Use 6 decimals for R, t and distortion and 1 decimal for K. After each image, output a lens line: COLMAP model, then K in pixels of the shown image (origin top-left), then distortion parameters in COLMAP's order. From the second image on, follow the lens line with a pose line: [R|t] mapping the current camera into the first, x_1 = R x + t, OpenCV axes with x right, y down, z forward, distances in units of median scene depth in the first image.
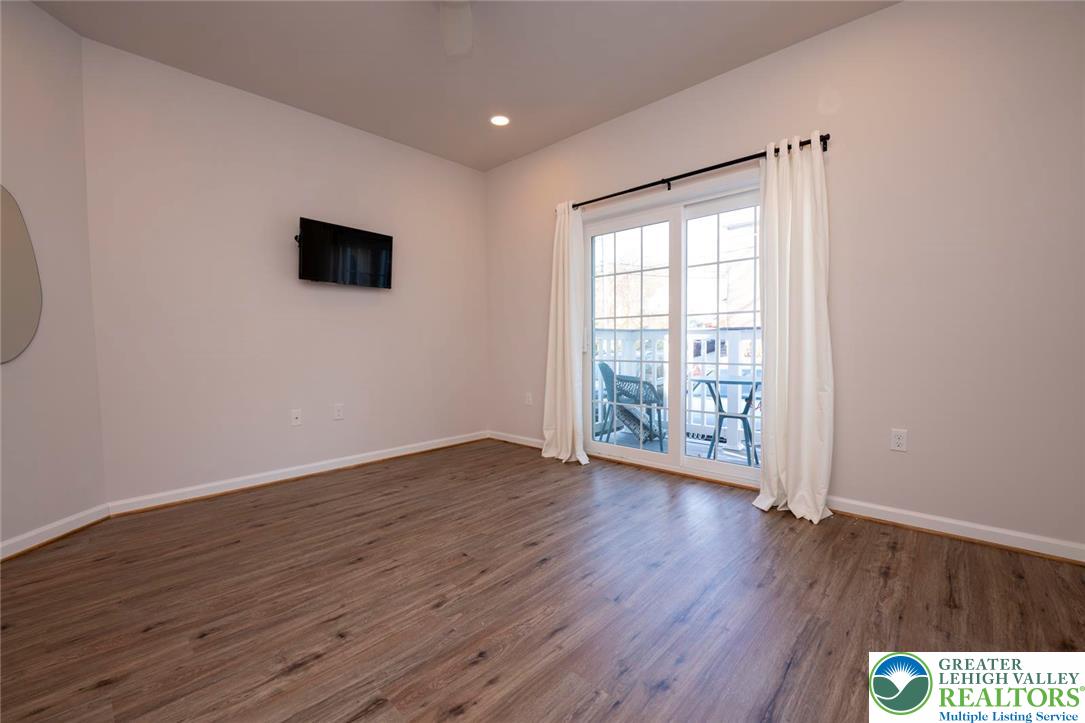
lens RADIAL K [[439.6, 0, 542.5], [0, 439.6, 361.5], [0, 0, 1]] dist [-0.018760, -0.000768]
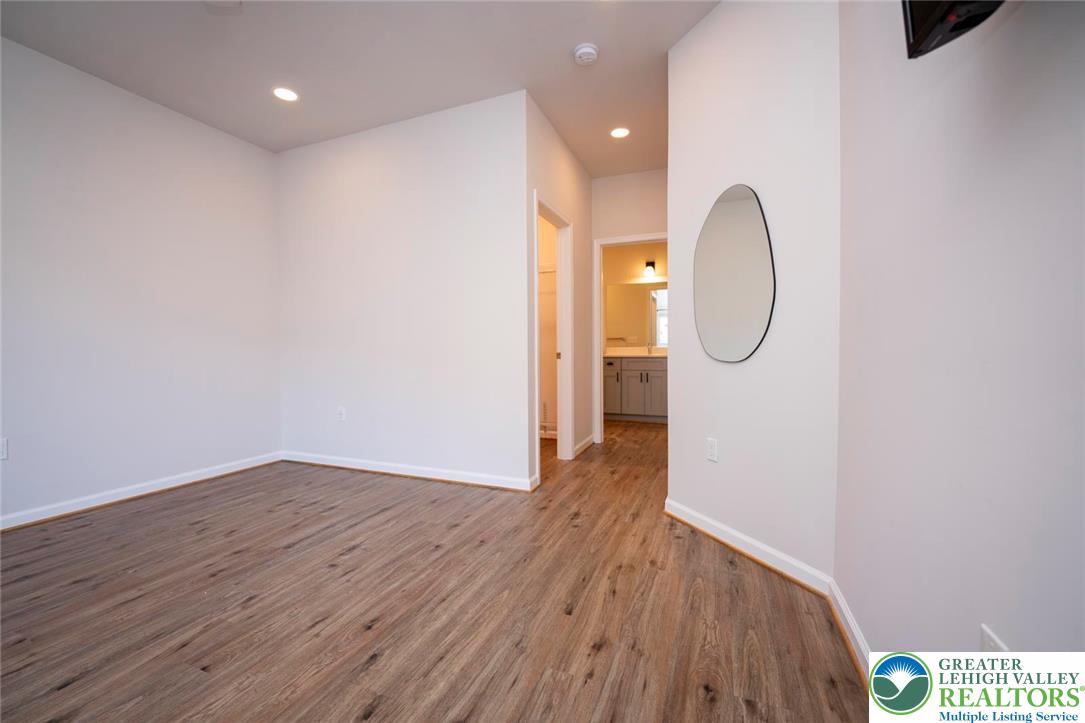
lens RADIAL K [[439.6, 0, 542.5], [0, 439.6, 361.5], [0, 0, 1]] dist [-0.018760, -0.000768]
pose [[-0.935815, 0.024276, -0.351654, -0.368234], [-0.000121, 0.997603, 0.069191, -0.054631], [0.352491, 0.064792, -0.933569, 1.476490]]
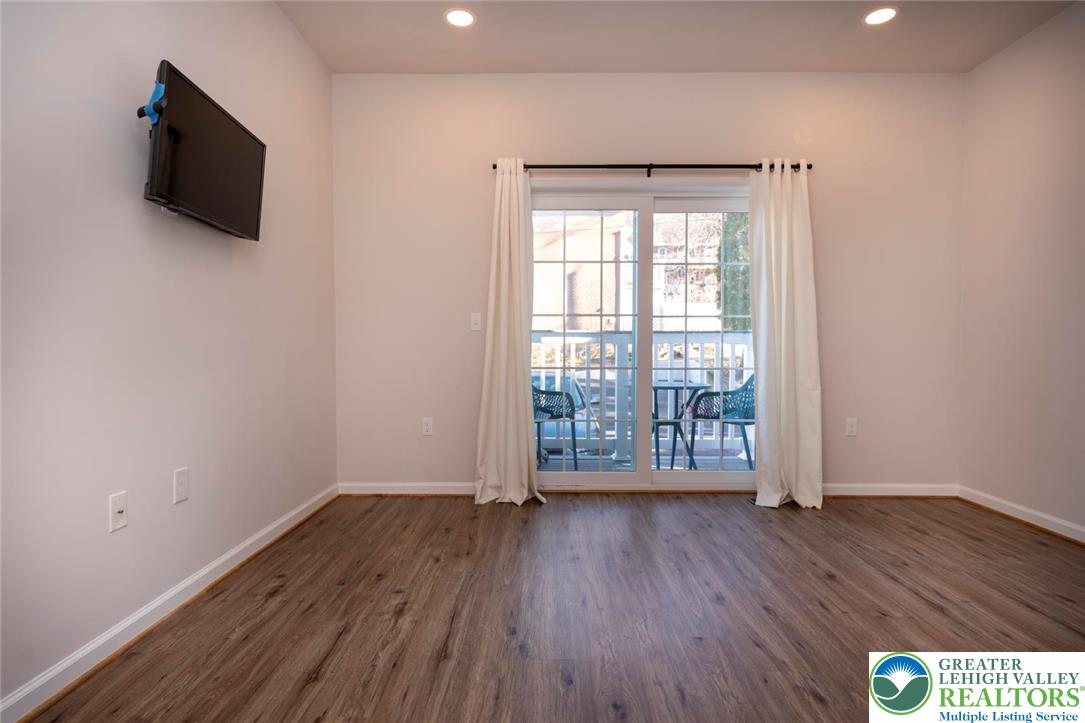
lens RADIAL K [[543.0, 0, 543.4], [0, 543.0, 363.4], [0, 0, 1]] dist [-0.011739, 0.000199]
pose [[0.742890, -0.010481, 0.669332, -0.805495], [0.021150, 0.999746, -0.007819, -0.006310], [-0.669080, 0.019964, 0.742922, 0.423310]]
